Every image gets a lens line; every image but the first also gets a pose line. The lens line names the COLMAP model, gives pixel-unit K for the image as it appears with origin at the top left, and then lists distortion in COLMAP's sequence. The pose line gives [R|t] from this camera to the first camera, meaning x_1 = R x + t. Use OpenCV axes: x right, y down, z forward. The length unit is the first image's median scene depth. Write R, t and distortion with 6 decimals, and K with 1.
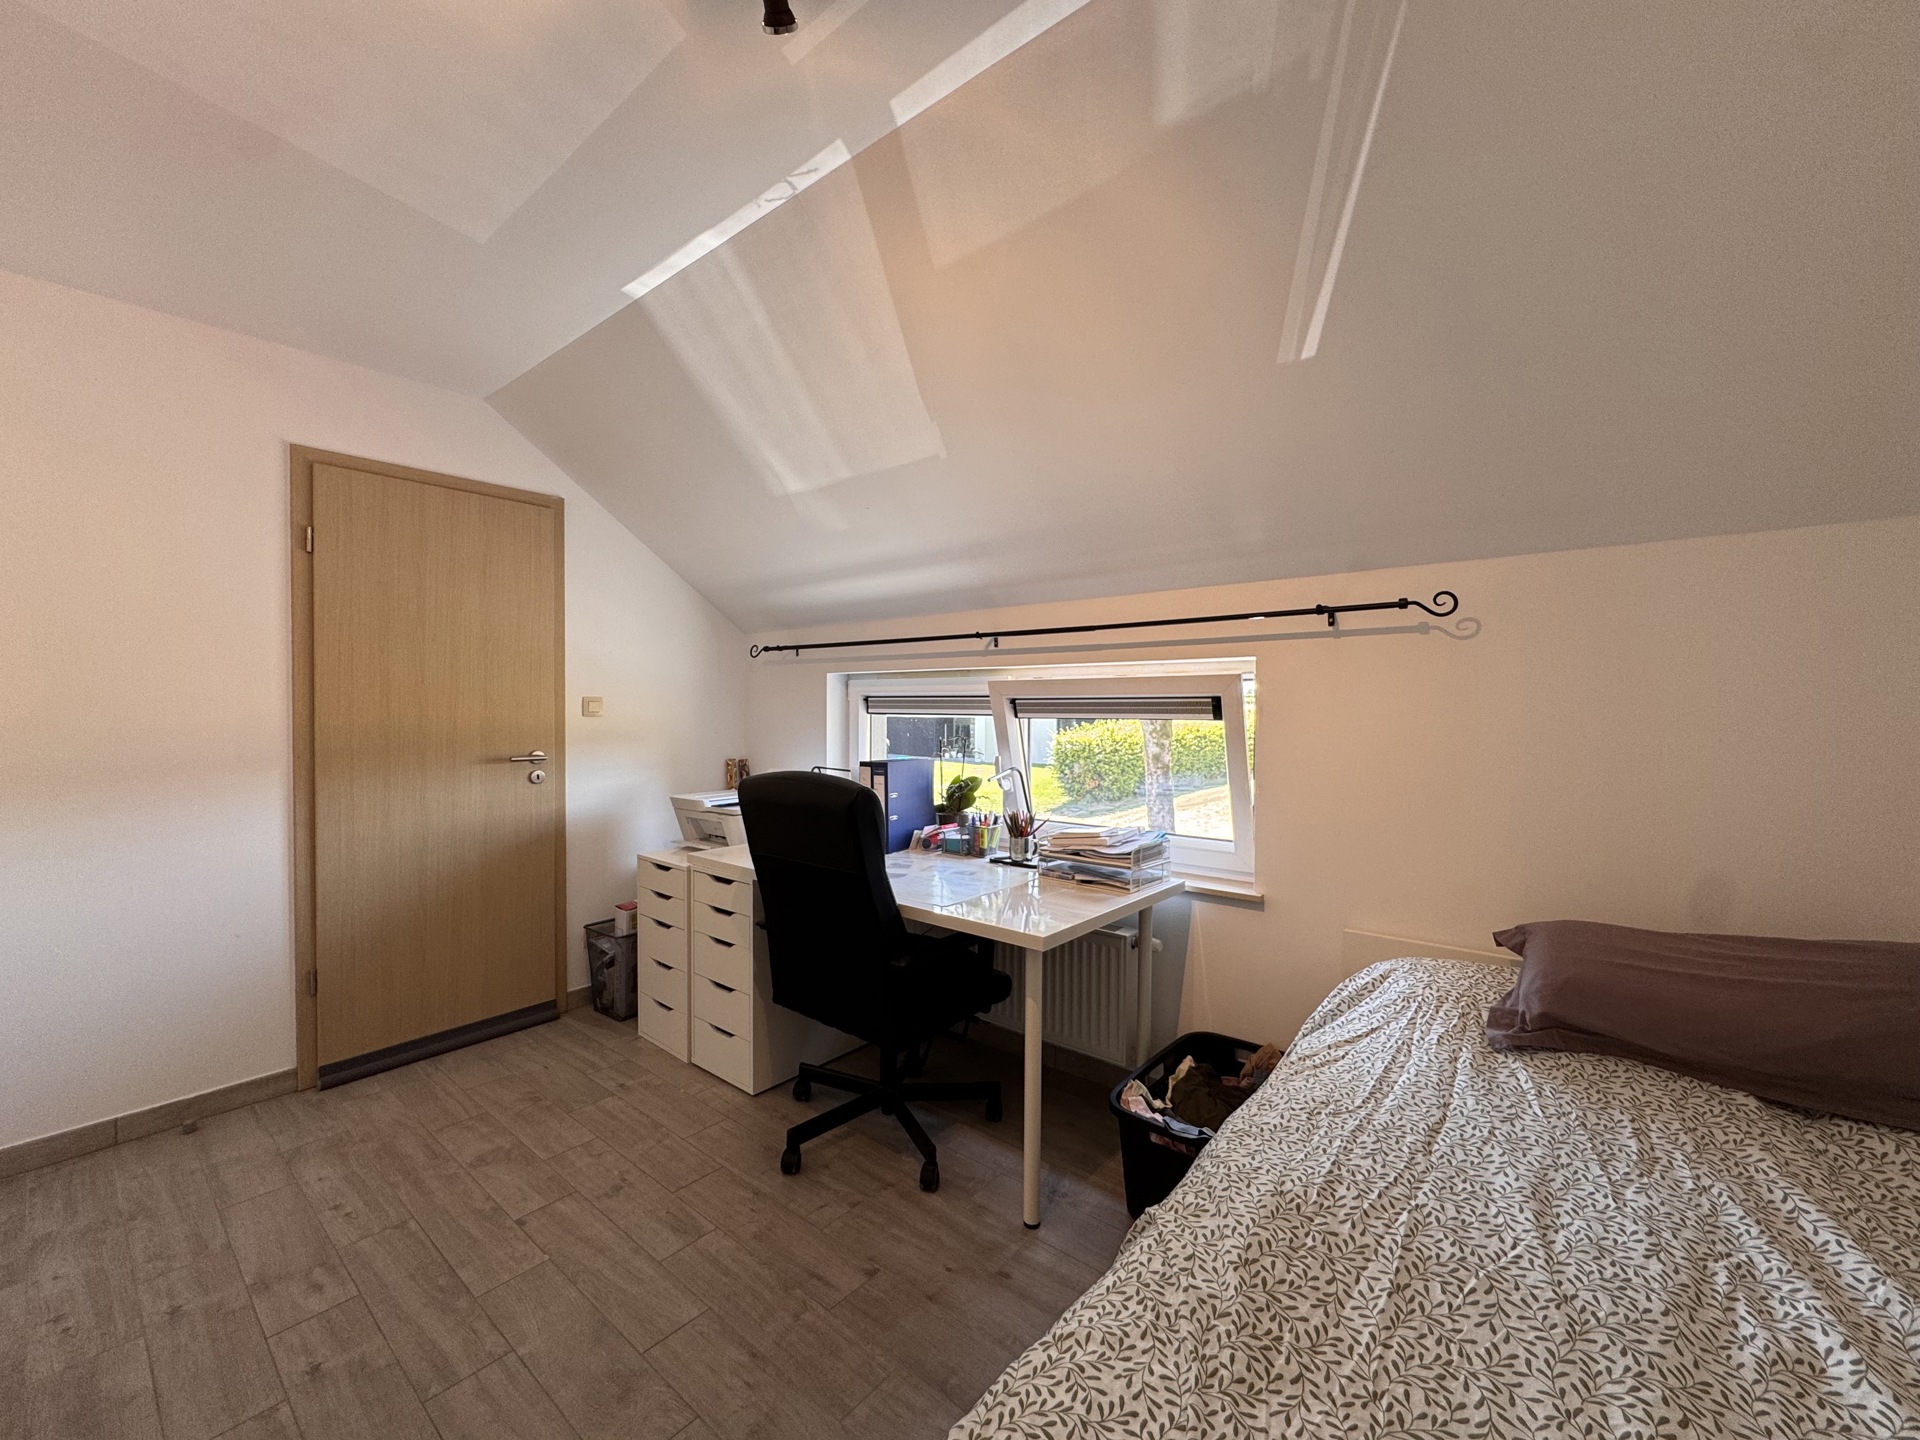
lens RADIAL K [[767.1, 0, 960.0], [0, 767.1, 720.0], [0, 0, 1]] dist [-0.001262, -0.000355]
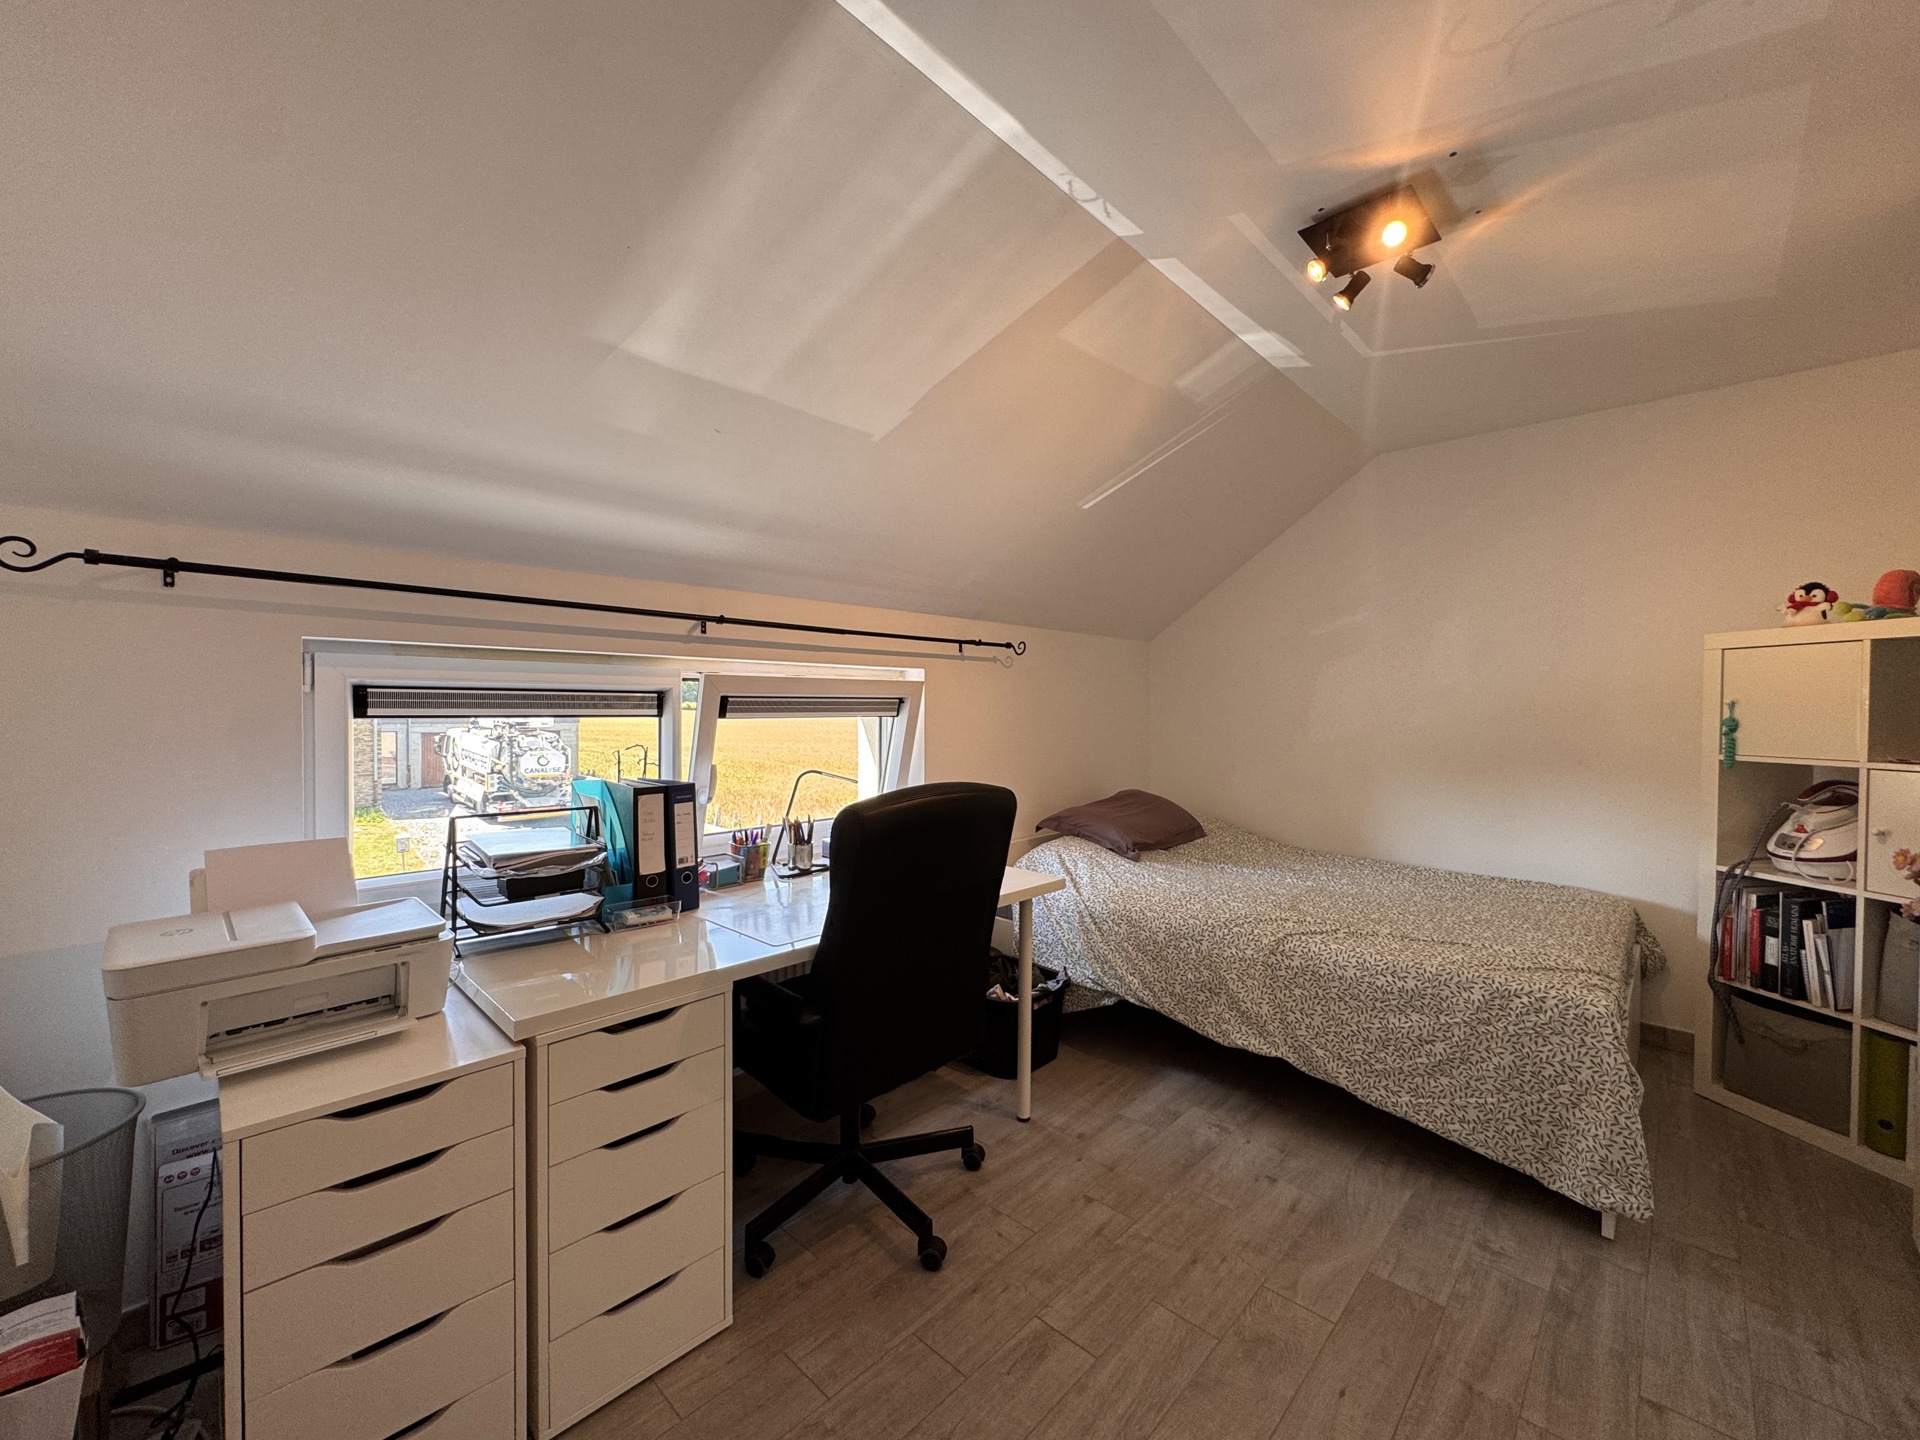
lens RADIAL K [[767.1, 0, 960.0], [0, 767.1, 720.0], [0, 0, 1]] dist [-0.001262, -0.000355]
pose [[0.070840, -0.020691, 0.997273, -0.932312], [0.013915, 0.999708, 0.019753, -0.017338], [-0.997391, 0.012478, 0.071107, 0.814119]]
